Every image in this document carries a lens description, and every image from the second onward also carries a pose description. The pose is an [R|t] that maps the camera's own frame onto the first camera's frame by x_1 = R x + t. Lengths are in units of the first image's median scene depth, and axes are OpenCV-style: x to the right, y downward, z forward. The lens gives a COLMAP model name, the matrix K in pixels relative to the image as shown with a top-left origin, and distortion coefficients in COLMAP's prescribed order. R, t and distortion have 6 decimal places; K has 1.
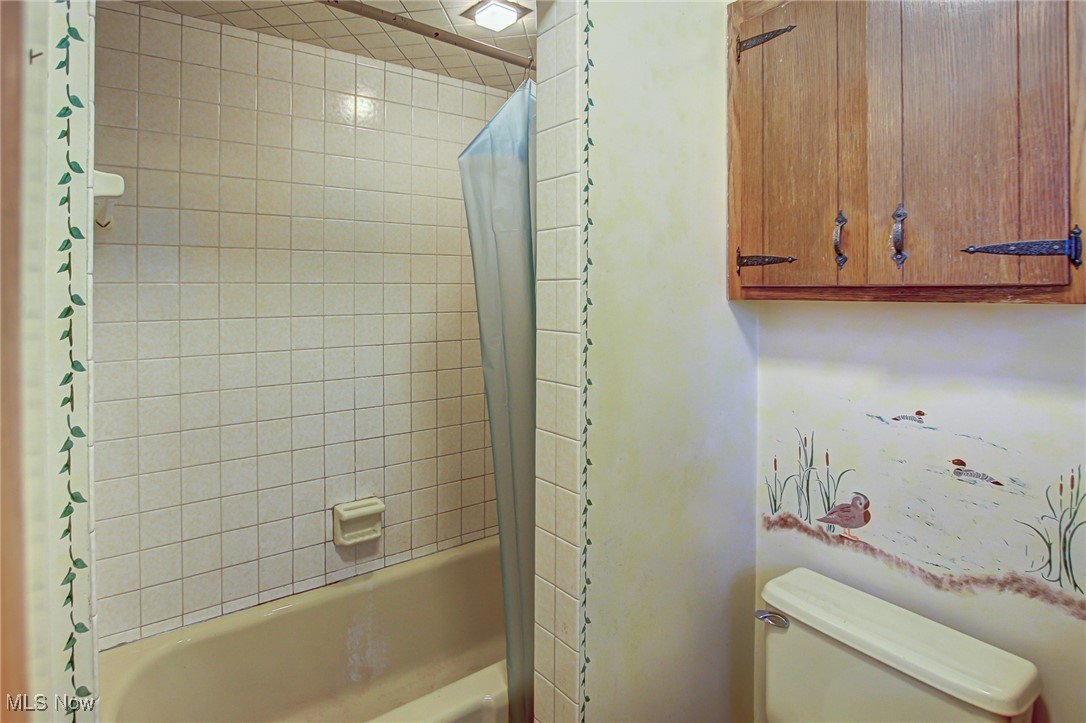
lens RADIAL K [[574.7, 0, 484.8], [0, 574.7, 281.4], [0, 0, 1]] dist [-0.025847, 0.001401]
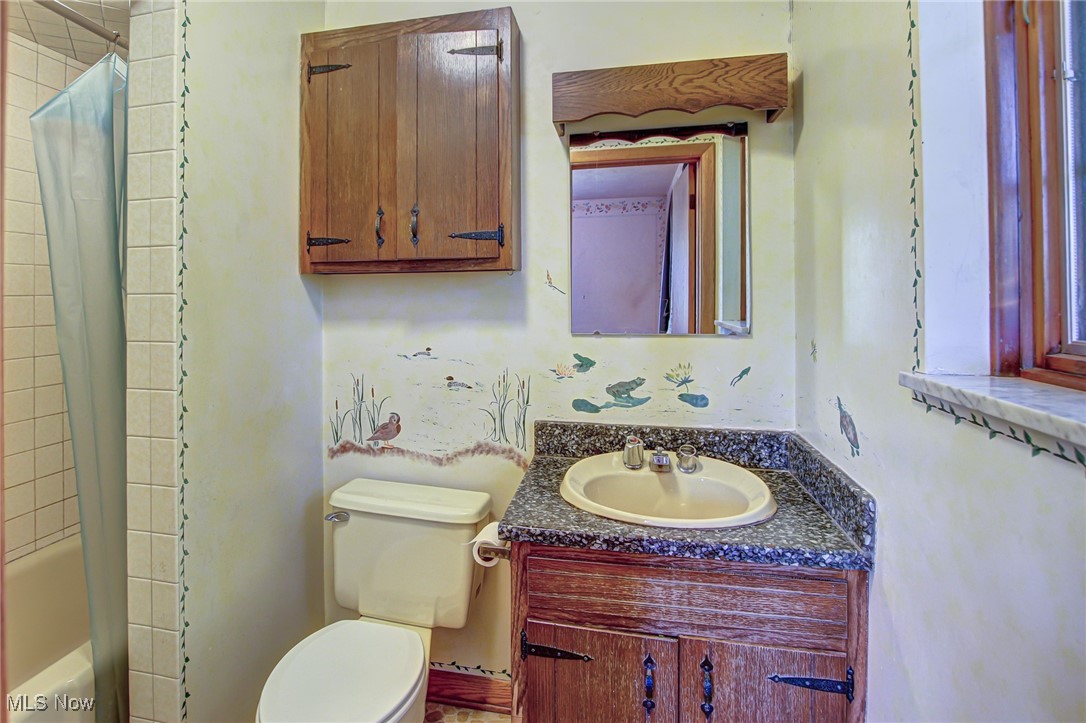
lens RADIAL K [[574.7, 0, 484.8], [0, 574.7, 281.4], [0, 0, 1]] dist [-0.025847, 0.001401]
pose [[0.742085, 0.003486, 0.670296, -0.119812], [0.005442, 0.999922, -0.011226, 0.074197], [-0.670283, 0.011978, 0.742009, -0.202750]]
